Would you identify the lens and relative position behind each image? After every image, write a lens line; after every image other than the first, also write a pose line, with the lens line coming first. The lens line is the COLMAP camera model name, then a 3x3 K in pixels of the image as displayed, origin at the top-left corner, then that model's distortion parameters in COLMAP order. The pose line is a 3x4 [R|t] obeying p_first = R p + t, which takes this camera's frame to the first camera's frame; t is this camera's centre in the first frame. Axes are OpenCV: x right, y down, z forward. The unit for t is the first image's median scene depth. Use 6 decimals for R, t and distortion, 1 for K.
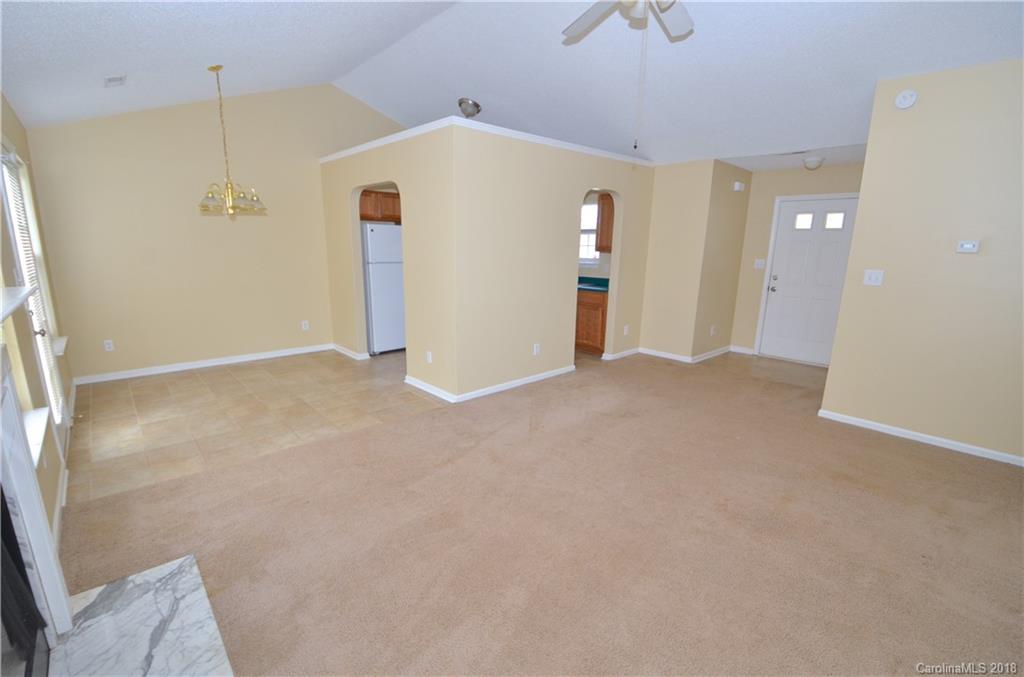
lens RADIAL K [[454.4, 0, 507.7], [0, 454.4, 347.0], [0, 0, 1]] dist [-0.001039, -0.013312]
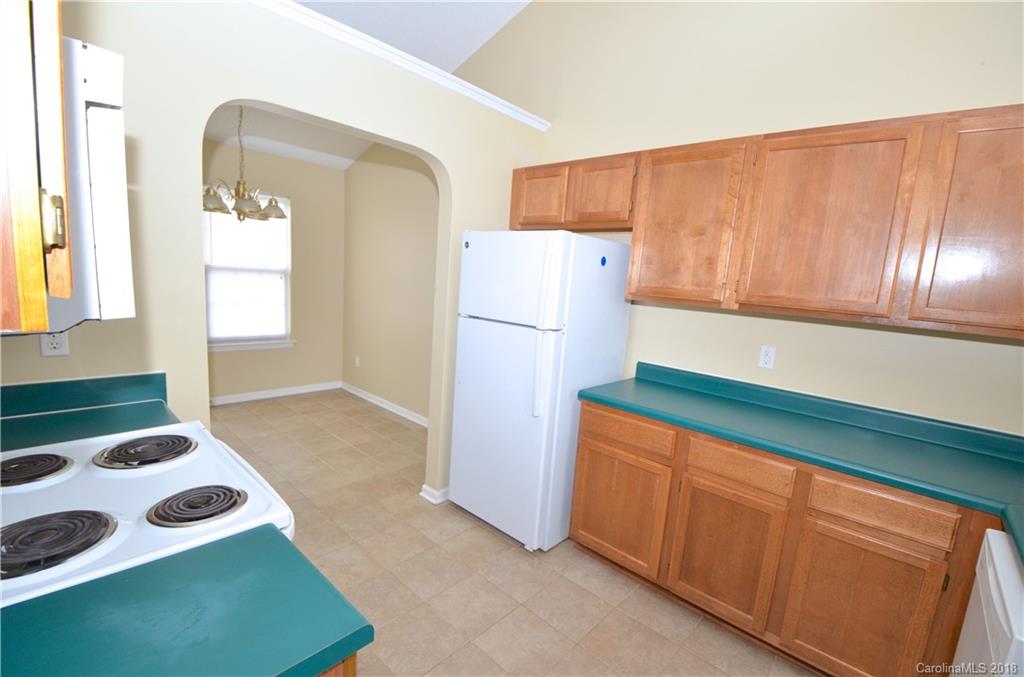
lens RADIAL K [[454.4, 0, 507.7], [0, 454.4, 347.0], [0, 0, 1]] dist [-0.001039, -0.013312]
pose [[0.094344, 0.145597, -0.984835, 0.276683], [-0.290722, 0.950157, 0.112620, -0.362630], [0.952145, 0.275688, 0.131969, 1.632359]]
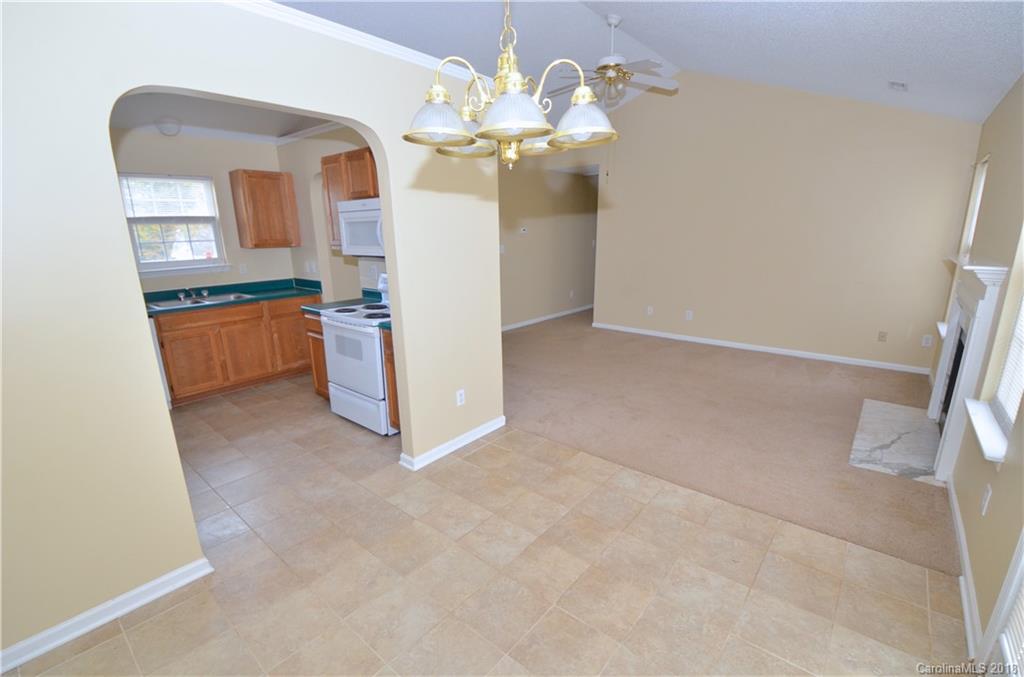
lens RADIAL K [[454.4, 0, 507.7], [0, 454.4, 347.0], [0, 0, 1]] dist [-0.001039, -0.013312]
pose [[-0.134978, -0.259026, 0.956392, -1.109211], [0.232632, 0.929962, 0.284700, -0.313529], [-0.963153, 0.260915, -0.065267, 1.244157]]
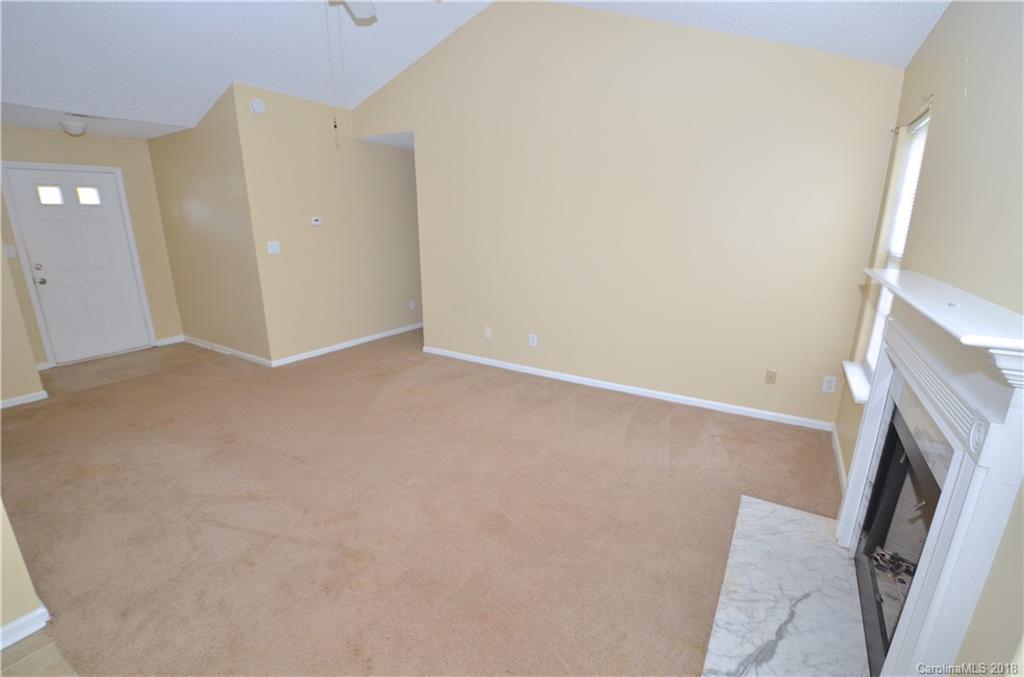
lens RADIAL K [[451.8, 0, 499.7], [0, 451.8, 352.0], [0, 0, 1]] dist [0.019002, -0.028919]
pose [[-0.272022, -0.277054, 0.921545, -0.657130], [0.210858, 0.917223, 0.337996, -0.188705], [-0.938905, 0.286257, -0.191086, 0.755872]]
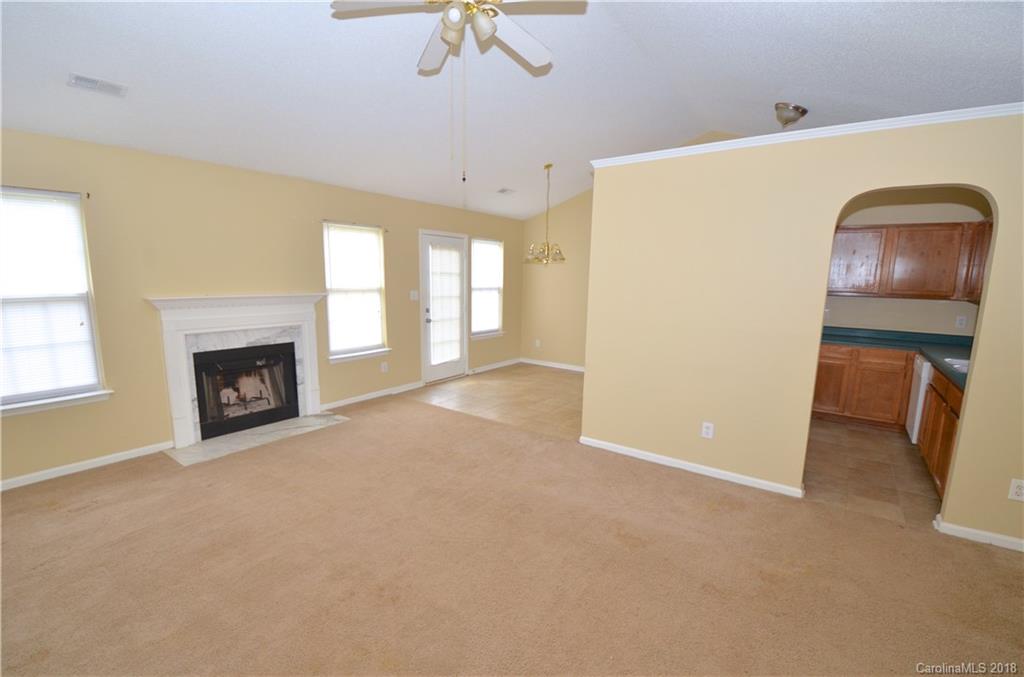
lens RADIAL K [[446.8, 0, 509.7], [0, 446.8, 351.7], [0, 0, 1]] dist [0.002120, -0.022244]
pose [[0.202207, 0.152387, -0.967414, 0.942949], [-0.234448, 0.966629, 0.103259, -0.163916], [0.950866, 0.205929, 0.231186, 0.724330]]
